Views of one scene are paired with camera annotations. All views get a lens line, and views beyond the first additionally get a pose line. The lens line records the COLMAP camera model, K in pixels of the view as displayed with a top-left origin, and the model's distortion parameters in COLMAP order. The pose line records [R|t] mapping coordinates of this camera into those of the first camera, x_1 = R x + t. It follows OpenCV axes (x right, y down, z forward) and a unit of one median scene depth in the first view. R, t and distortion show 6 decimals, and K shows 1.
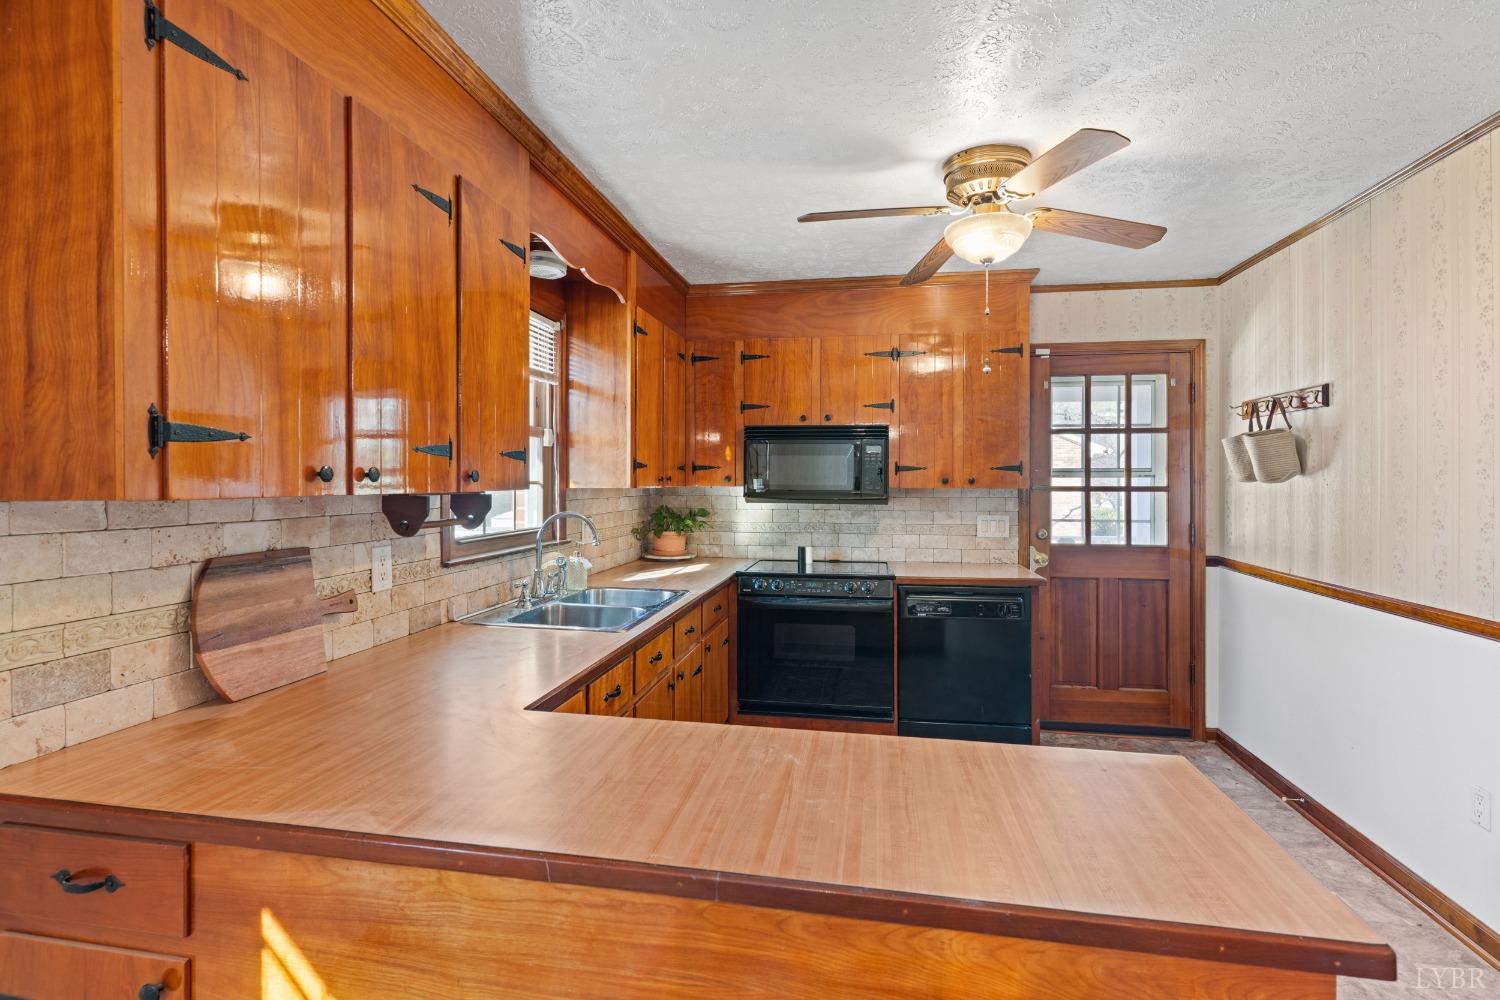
lens RADIAL K [[721.9, 0, 751.7], [0, 721.9, 482.8], [0, 0, 1]] dist [0.000435, -0.000063]
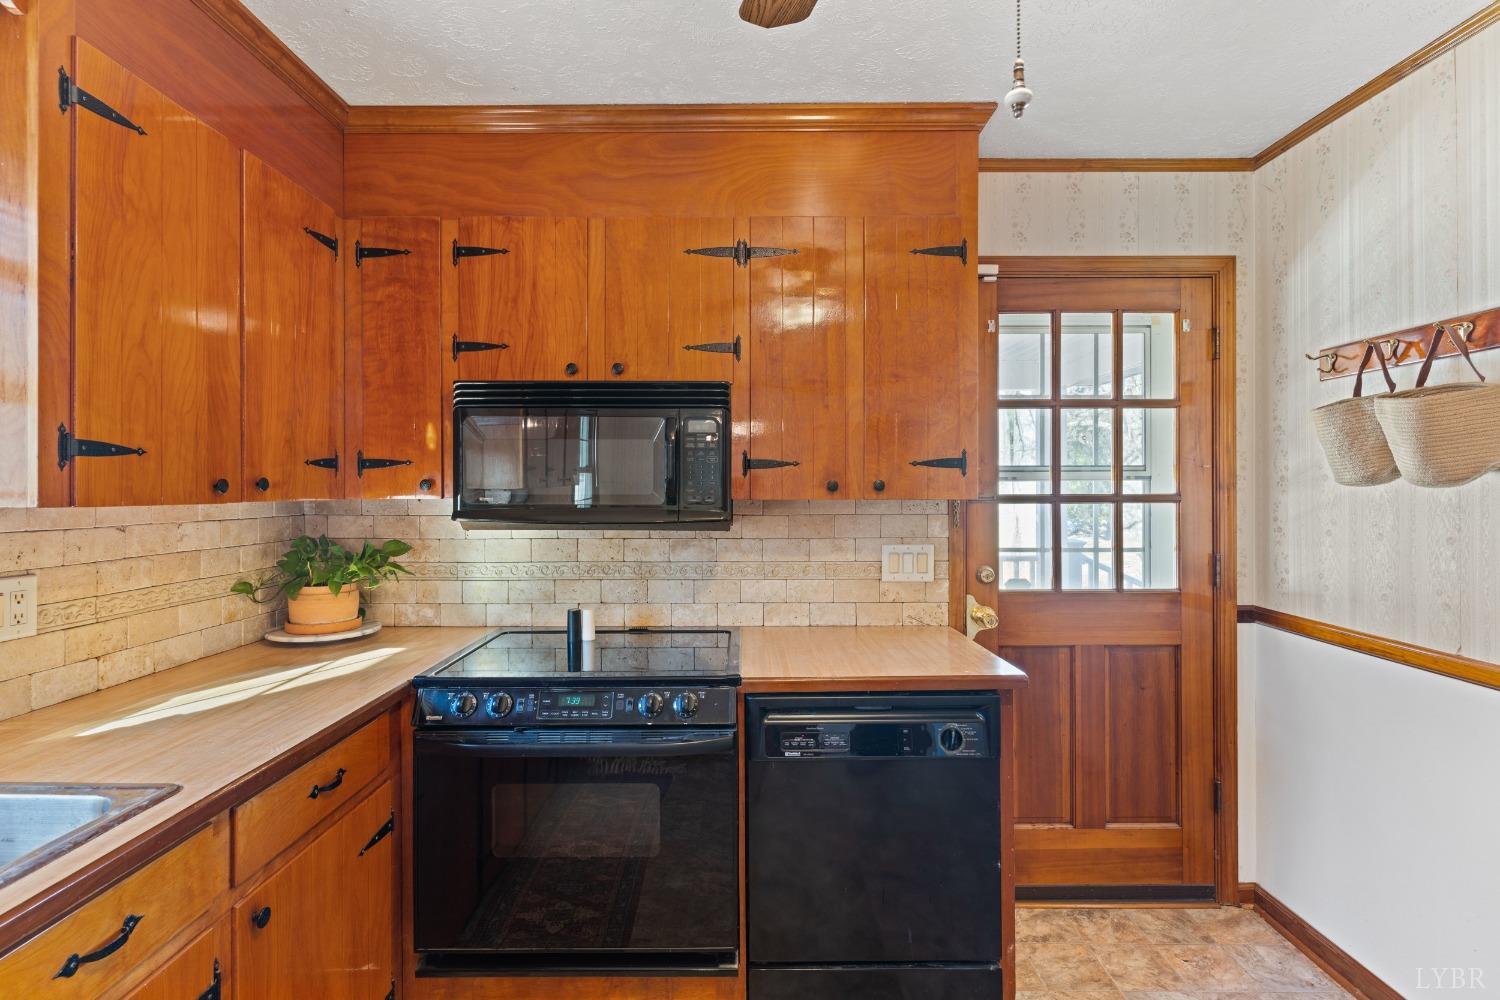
lens RADIAL K [[712.9, 0, 747.1], [0, 712.9, 495.7], [0, 0, 1]] dist [0.002323, 0.000446]
pose [[0.984261, -0.005548, 0.176634, 0.106319], [0.004562, 0.999972, 0.005990, 0.000980], [-0.176662, -0.005090, 0.984258, 0.467803]]
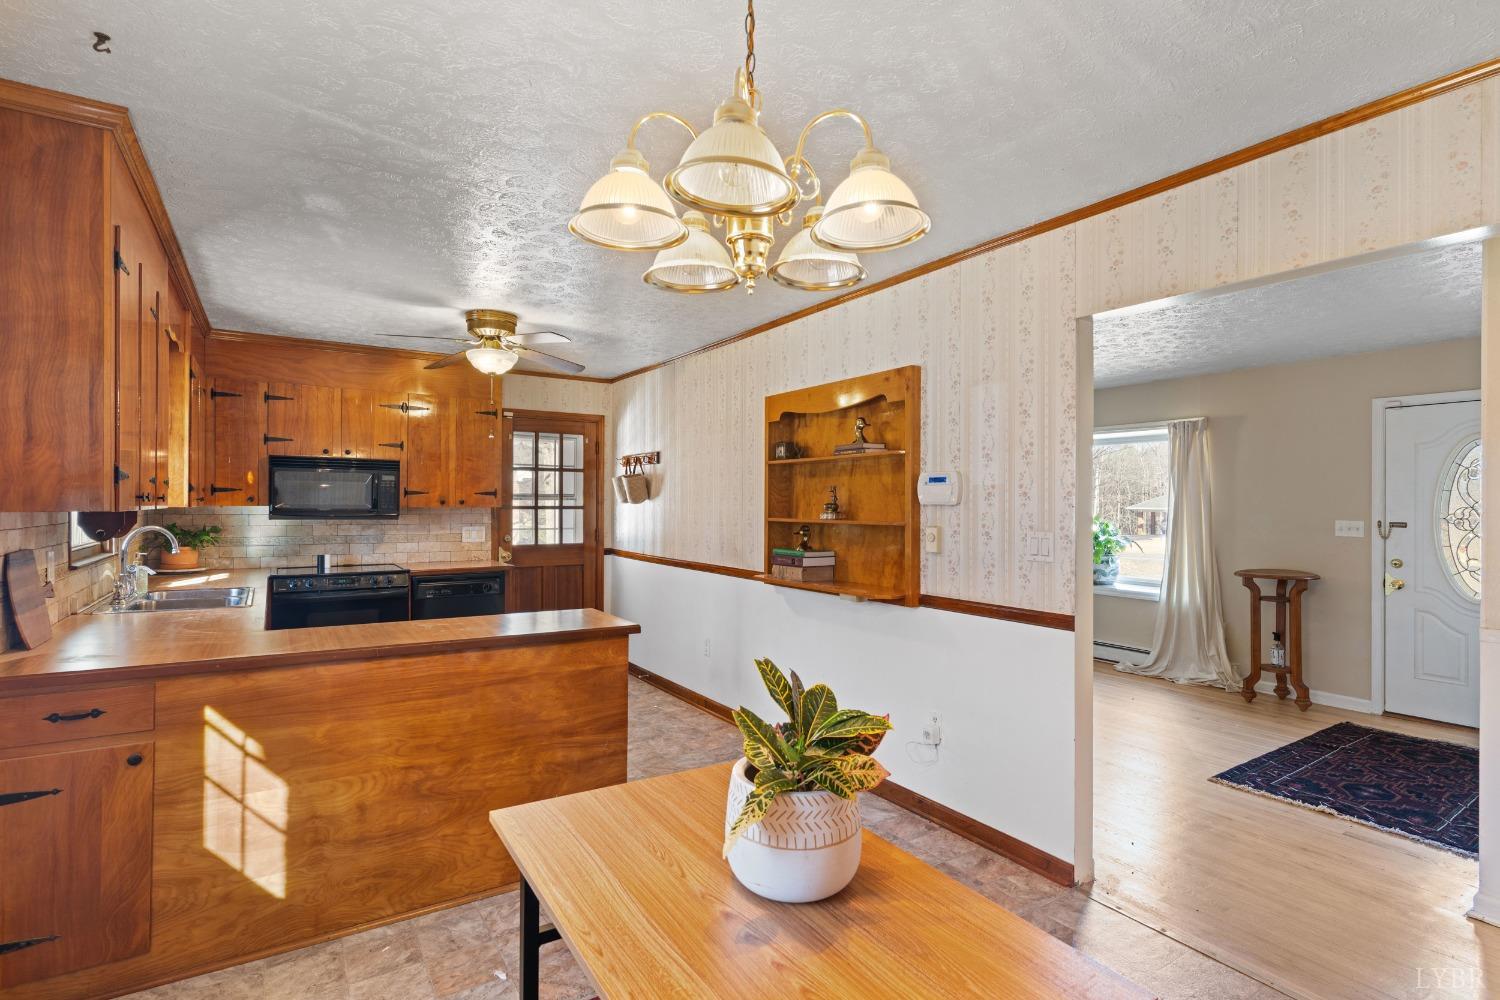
lens RADIAL K [[735.9, 0, 750.0], [0, 735.9, 500.0], [0, 0, 1]] dist [-0.001814, -0.000383]
pose [[0.732028, 0.005344, 0.681254, -0.260472], [-0.001817, 0.999981, -0.005892, 0.000990], [-0.681272, 0.003076, 0.732024, -0.437538]]
